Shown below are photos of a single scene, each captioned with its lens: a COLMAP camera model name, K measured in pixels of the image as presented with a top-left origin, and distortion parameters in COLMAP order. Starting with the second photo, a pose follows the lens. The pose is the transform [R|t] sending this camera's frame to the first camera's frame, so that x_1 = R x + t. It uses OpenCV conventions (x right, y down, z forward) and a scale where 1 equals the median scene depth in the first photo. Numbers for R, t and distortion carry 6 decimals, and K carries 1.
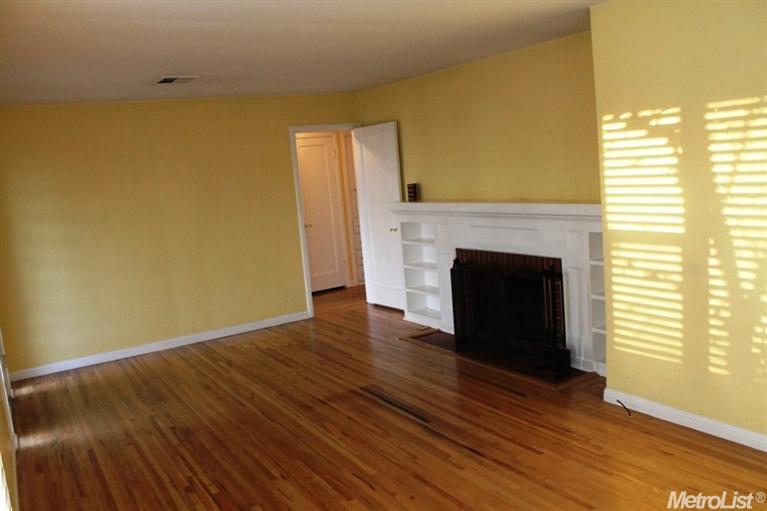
lens RADIAL K [[652.1, 0, 378.7], [0, 652.1, 253.9], [0, 0, 1]] dist [-0.172369, 0.168578]
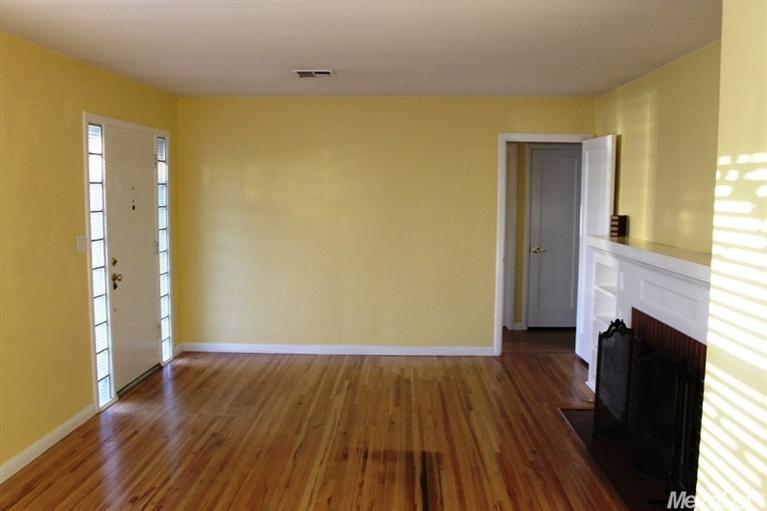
lens RADIAL K [[652.1, 0, 378.7], [0, 652.1, 253.9], [0, 0, 1]] dist [-0.172369, 0.168578]
pose [[0.824780, 0.141440, -0.547479, 0.328262], [-0.151394, 0.988099, 0.027198, -0.053618], [0.544811, 0.060452, 0.836377, 0.270168]]
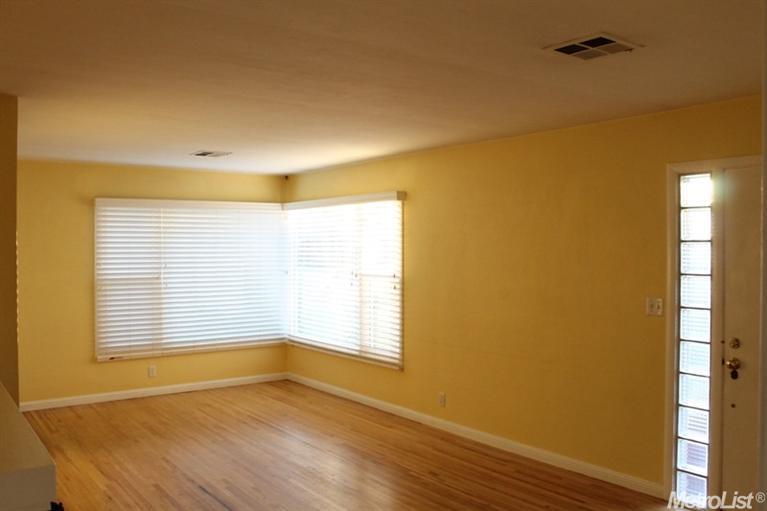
lens RADIAL K [[652.1, 0, 378.7], [0, 652.1, 253.9], [0, 0, 1]] dist [-0.172369, 0.168578]
pose [[-0.991198, 0.087430, -0.099412, -0.066667], [0.071975, 0.986120, 0.149626, -0.199346], [0.111114, 0.141153, -0.983732, 1.559459]]
